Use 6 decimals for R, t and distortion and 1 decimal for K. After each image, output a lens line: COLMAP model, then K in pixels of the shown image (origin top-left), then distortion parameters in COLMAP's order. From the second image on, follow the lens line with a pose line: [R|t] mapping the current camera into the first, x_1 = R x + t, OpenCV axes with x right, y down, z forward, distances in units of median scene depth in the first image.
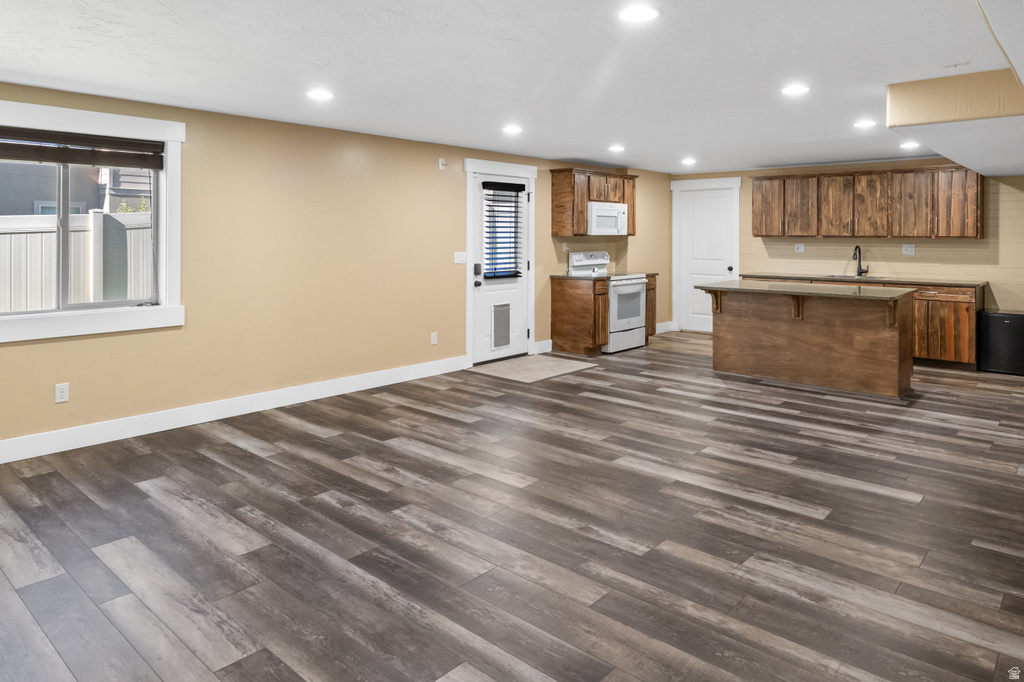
lens RADIAL K [[642.5, 0, 499.3], [0, 642.5, 250.6], [0, 0, 1]] dist [-0.004858, 0.000698]
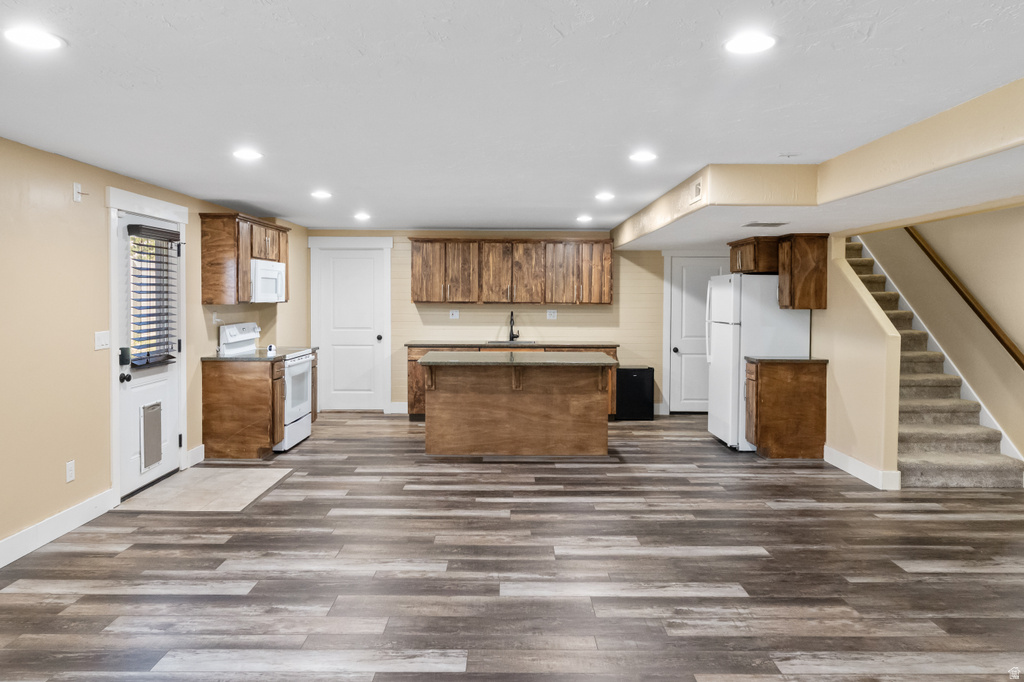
lens RADIAL K [[696.8, 0, 490.8], [0, 696.8, 321.3], [0, 0, 1]] dist [-0.001924, 0.001648]
pose [[0.744990, -0.023209, 0.666672, -0.227576], [0.013251, 0.999712, 0.019997, -0.015877], [-0.666944, -0.006064, 0.745083, 0.207911]]
